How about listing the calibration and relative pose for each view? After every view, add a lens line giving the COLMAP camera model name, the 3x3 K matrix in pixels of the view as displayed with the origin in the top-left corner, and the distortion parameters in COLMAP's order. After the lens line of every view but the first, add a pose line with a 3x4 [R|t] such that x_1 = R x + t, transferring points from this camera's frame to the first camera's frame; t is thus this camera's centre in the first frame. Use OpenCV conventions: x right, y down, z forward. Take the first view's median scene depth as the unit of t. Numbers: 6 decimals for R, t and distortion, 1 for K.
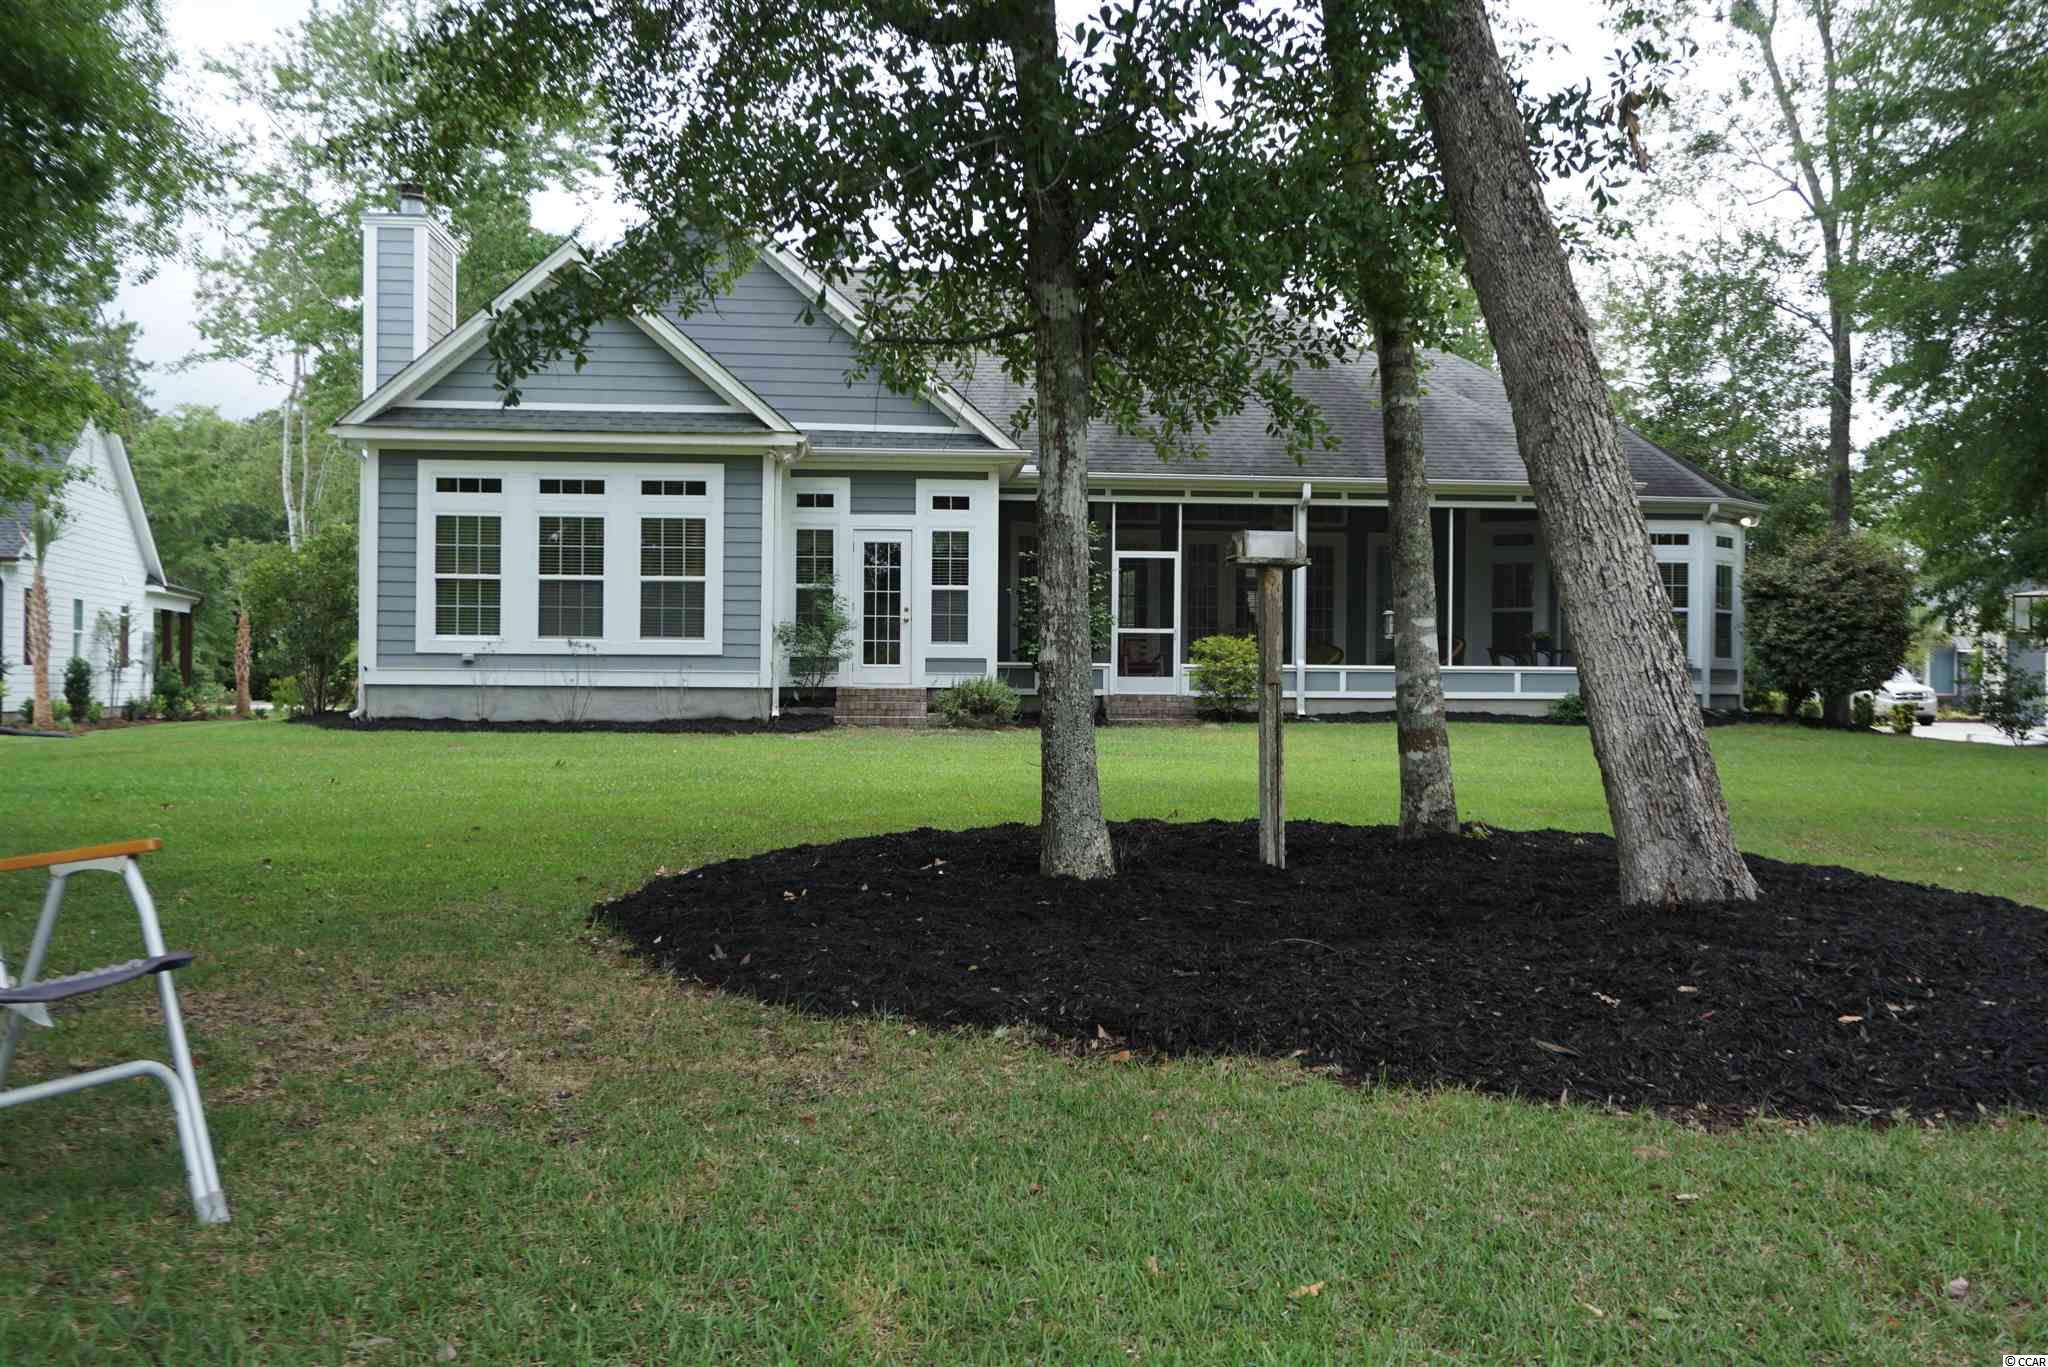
lens RADIAL K [[1832.9, 0, 1026.3], [0, 1832.9, 673.0], [0, 0, 1]] dist [-0.051546, -0.025027]
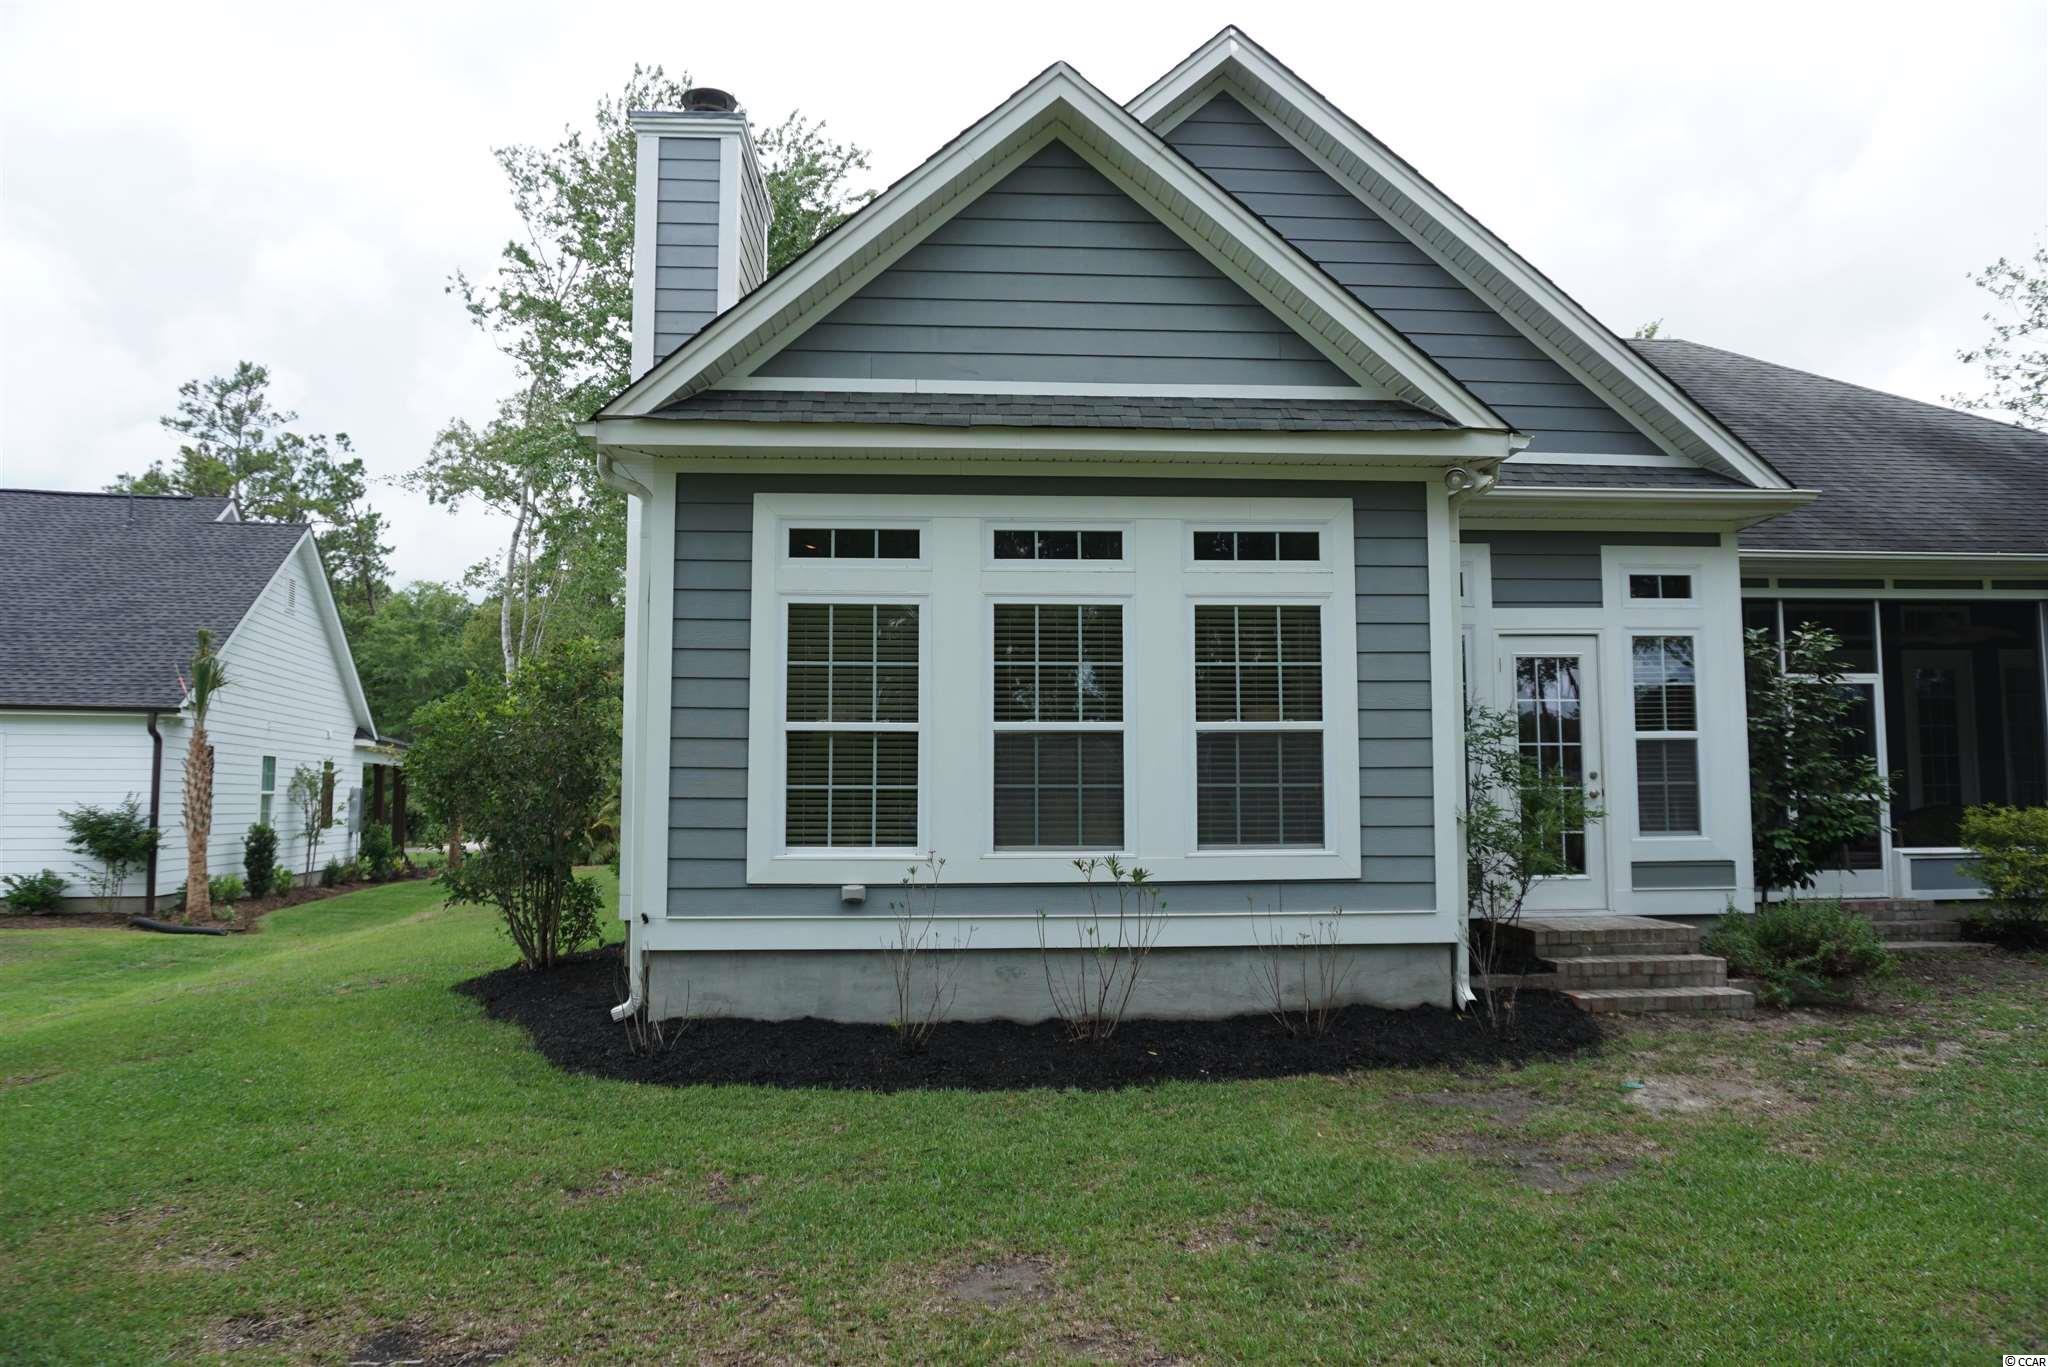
lens RADIAL K [[1378.8, 0, 1018.3], [0, 1378.8, 676.3], [0, 0, 1]] dist [-0.058379, 0.000355]
pose [[0.999515, -0.014125, -0.027765, -0.247642], [0.011687, 0.996218, -0.086101, -0.033496], [0.028876, 0.085735, 0.995899, 0.621359]]
